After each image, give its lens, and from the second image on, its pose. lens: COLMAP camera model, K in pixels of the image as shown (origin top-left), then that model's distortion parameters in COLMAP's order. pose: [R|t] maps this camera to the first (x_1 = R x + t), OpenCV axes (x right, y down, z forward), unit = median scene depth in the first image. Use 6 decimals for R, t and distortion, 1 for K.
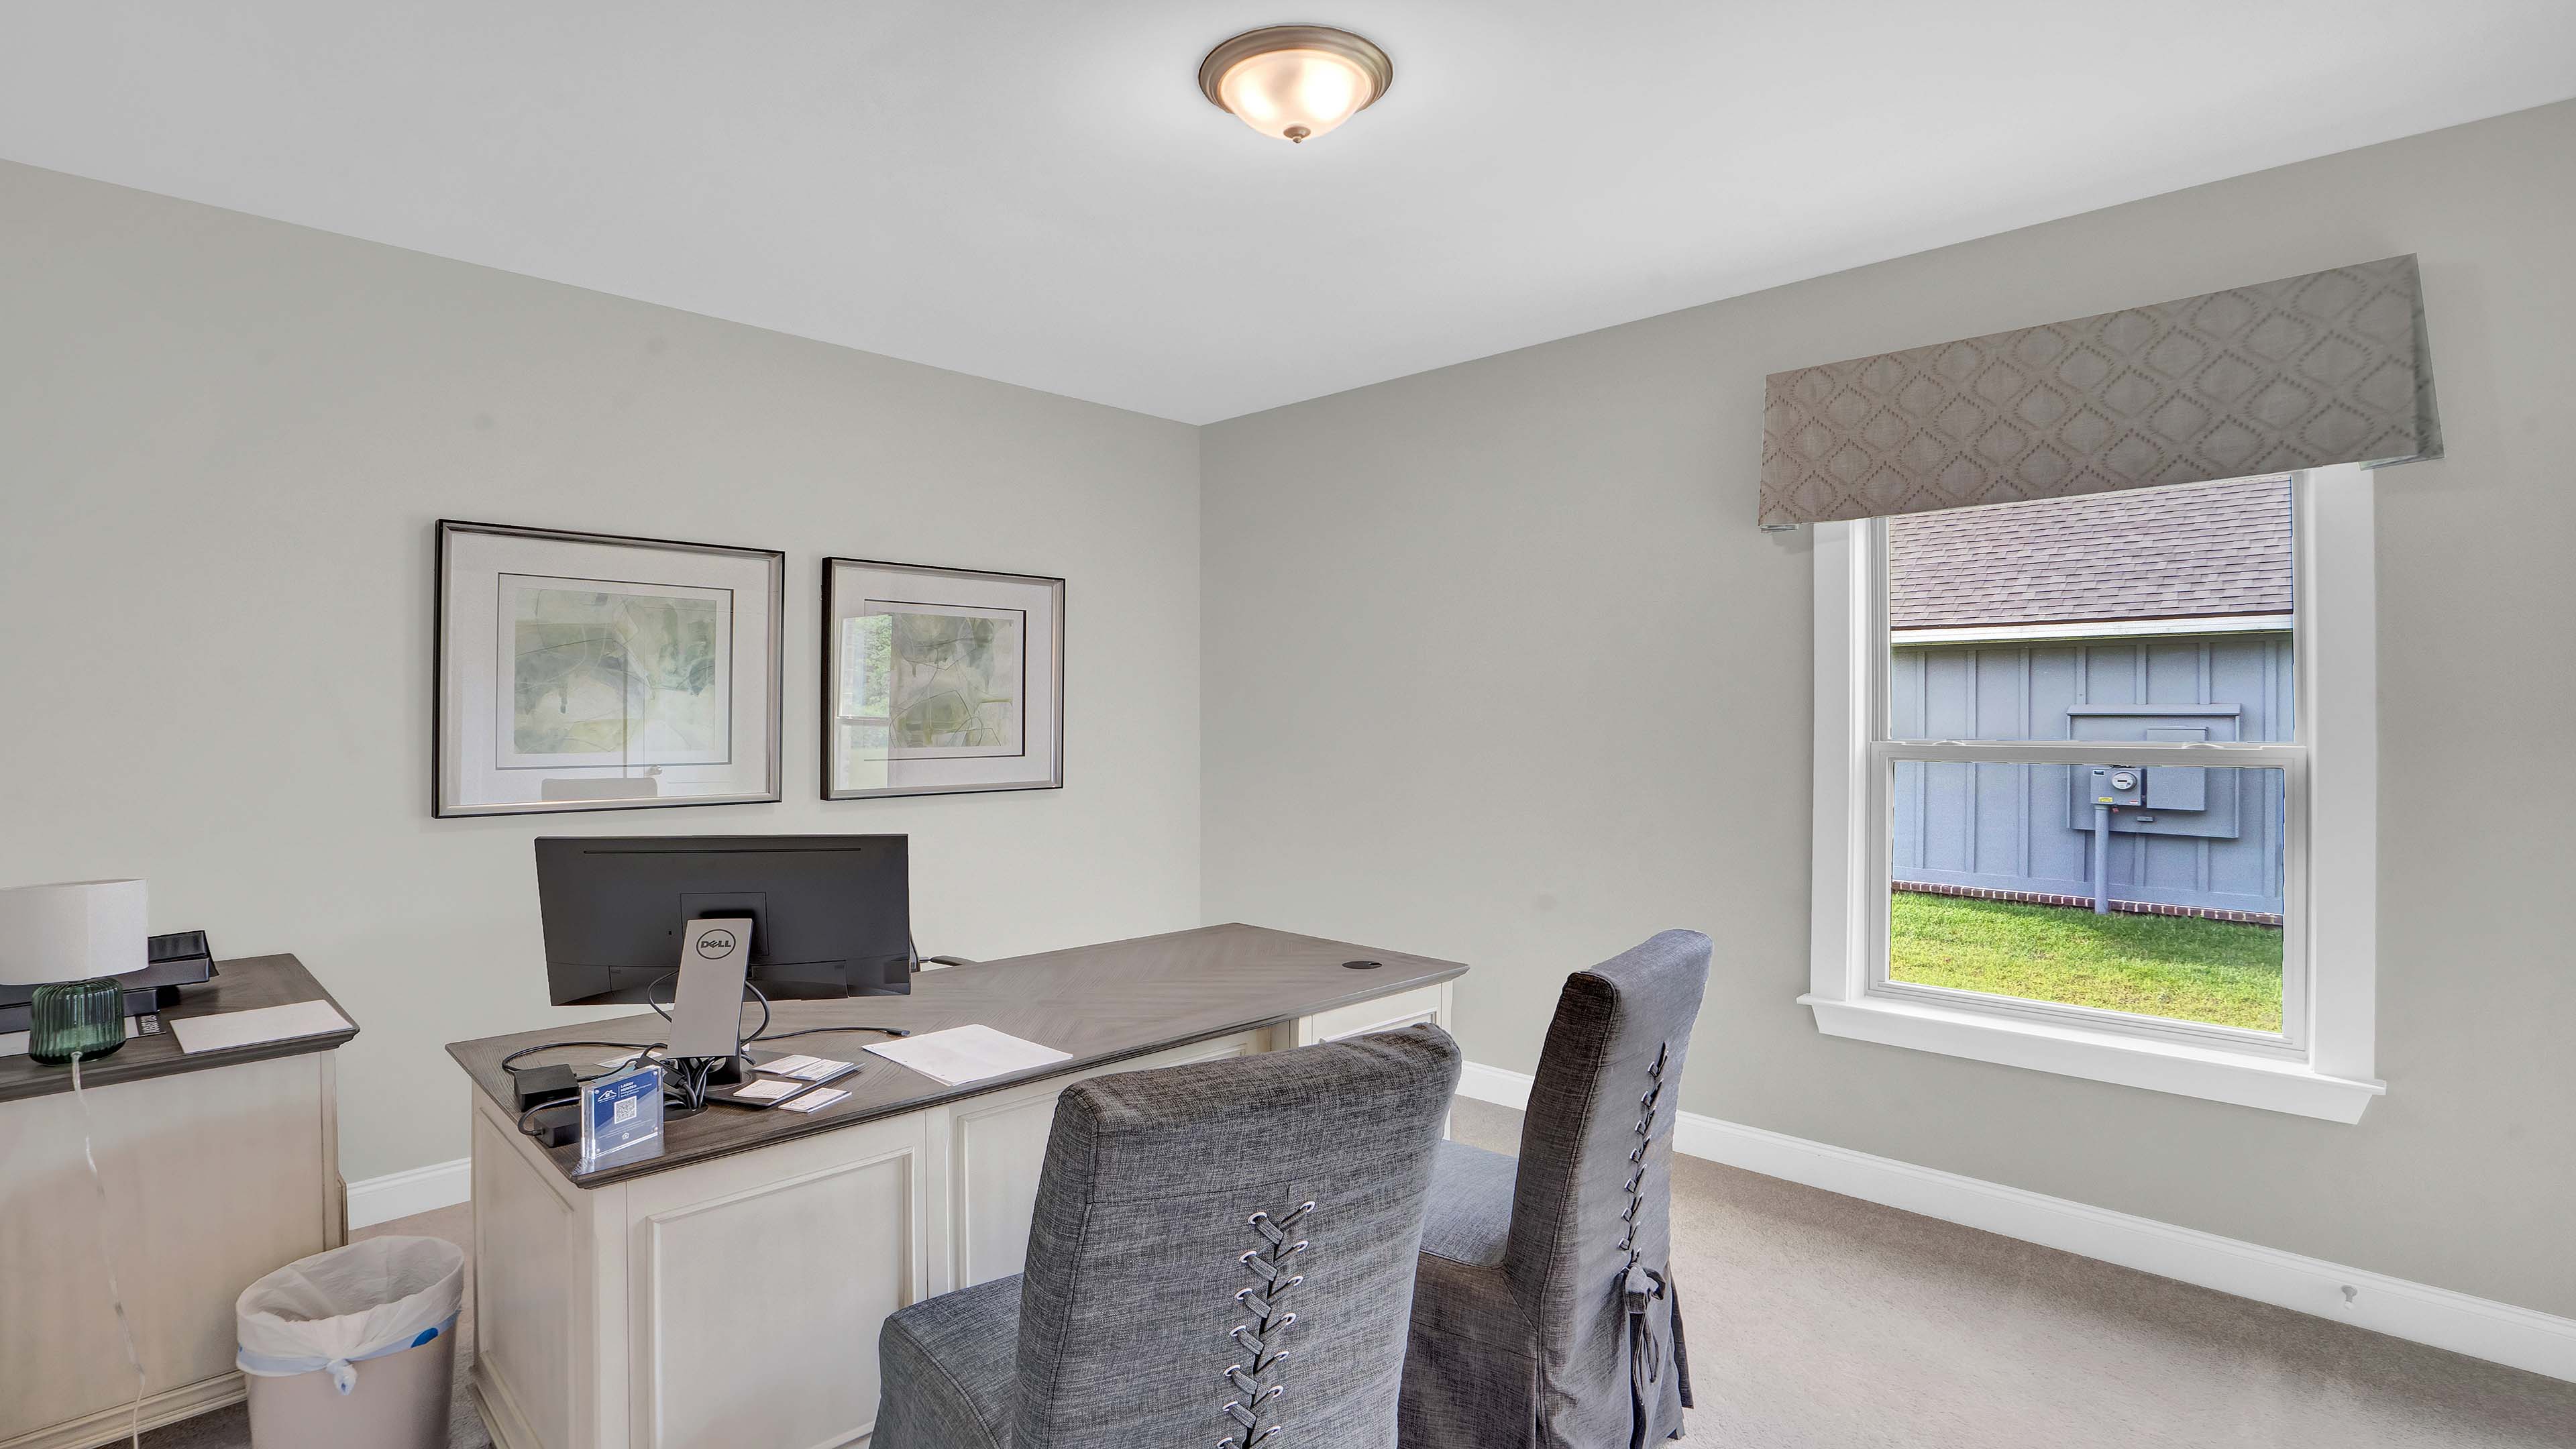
lens RADIAL K [[1194.5, 0, 1286.3], [0, 1194.5, 720.9], [0, 0, 1]] dist [0.001136, 0.000160]
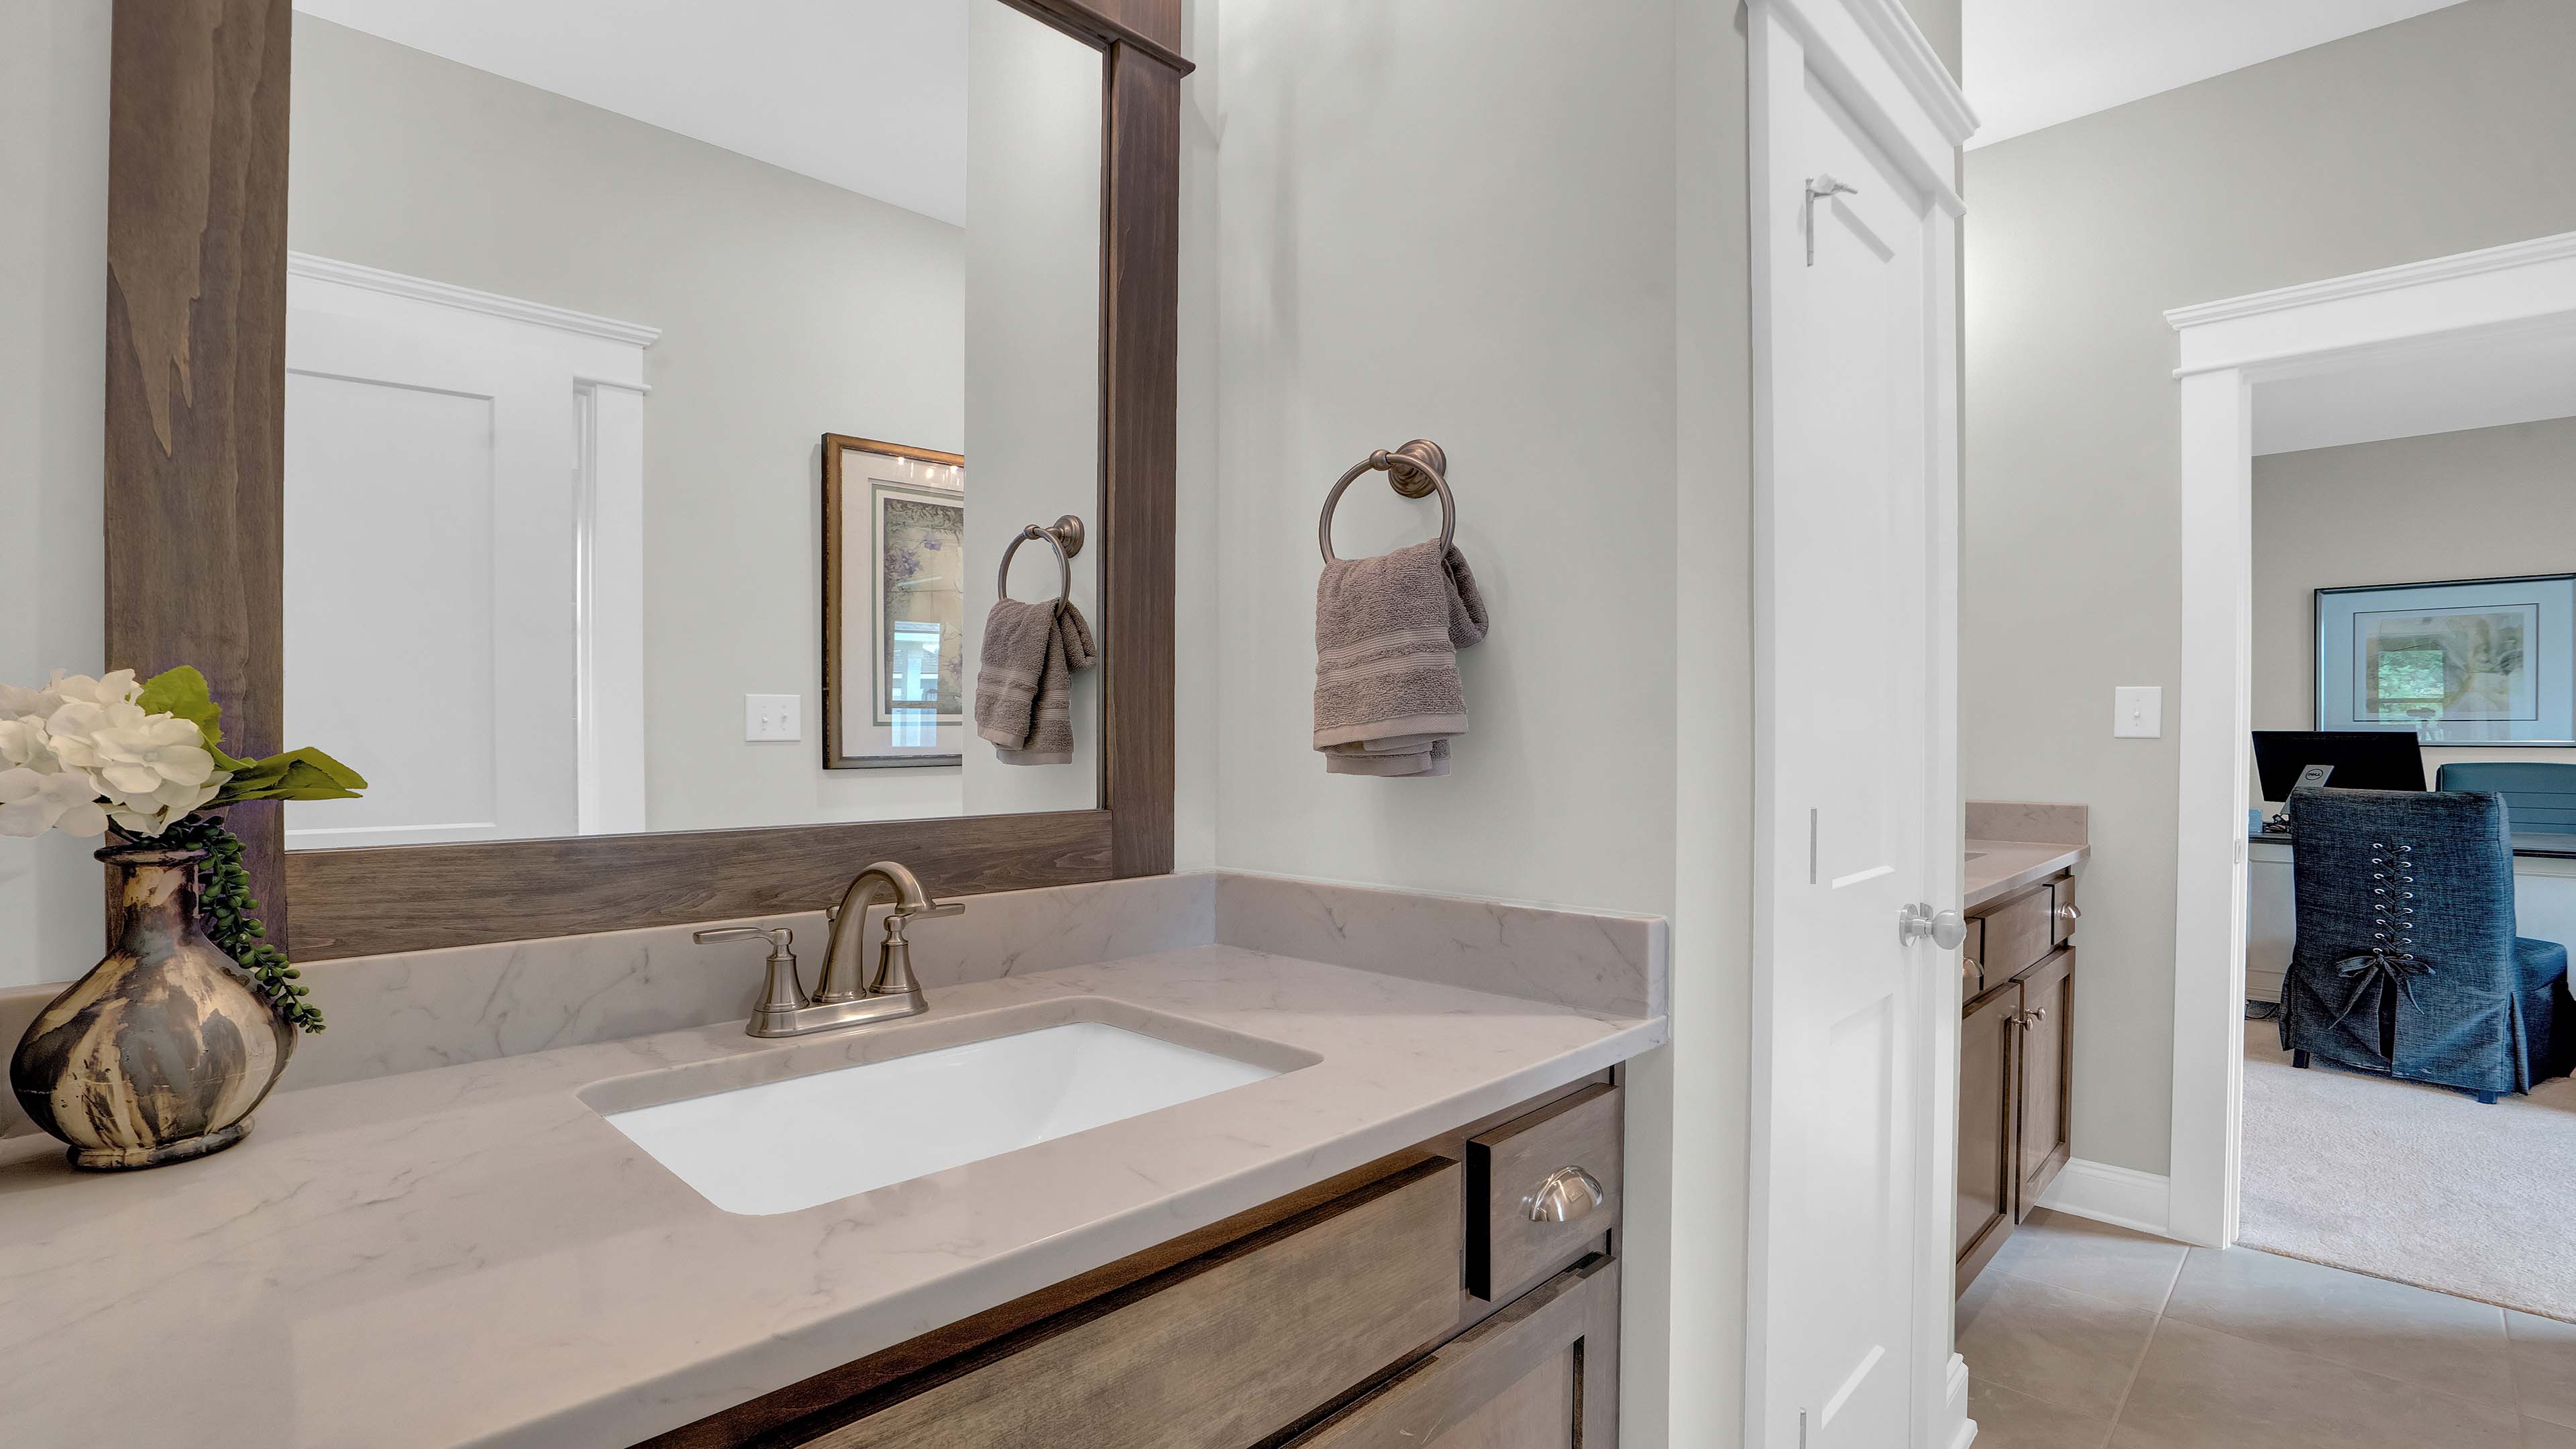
lens RADIAL K [[1194.5, 0, 1286.1], [0, 1194.5, 736.3], [0, 0, 1]] dist [0.001136, 0.000160]
pose [[0.017646, -0.003606, -0.999838, 1.018077], [-0.003872, 0.999986, -0.003675, 0.068480], [0.999837, 0.003936, 0.017632, -0.592911]]
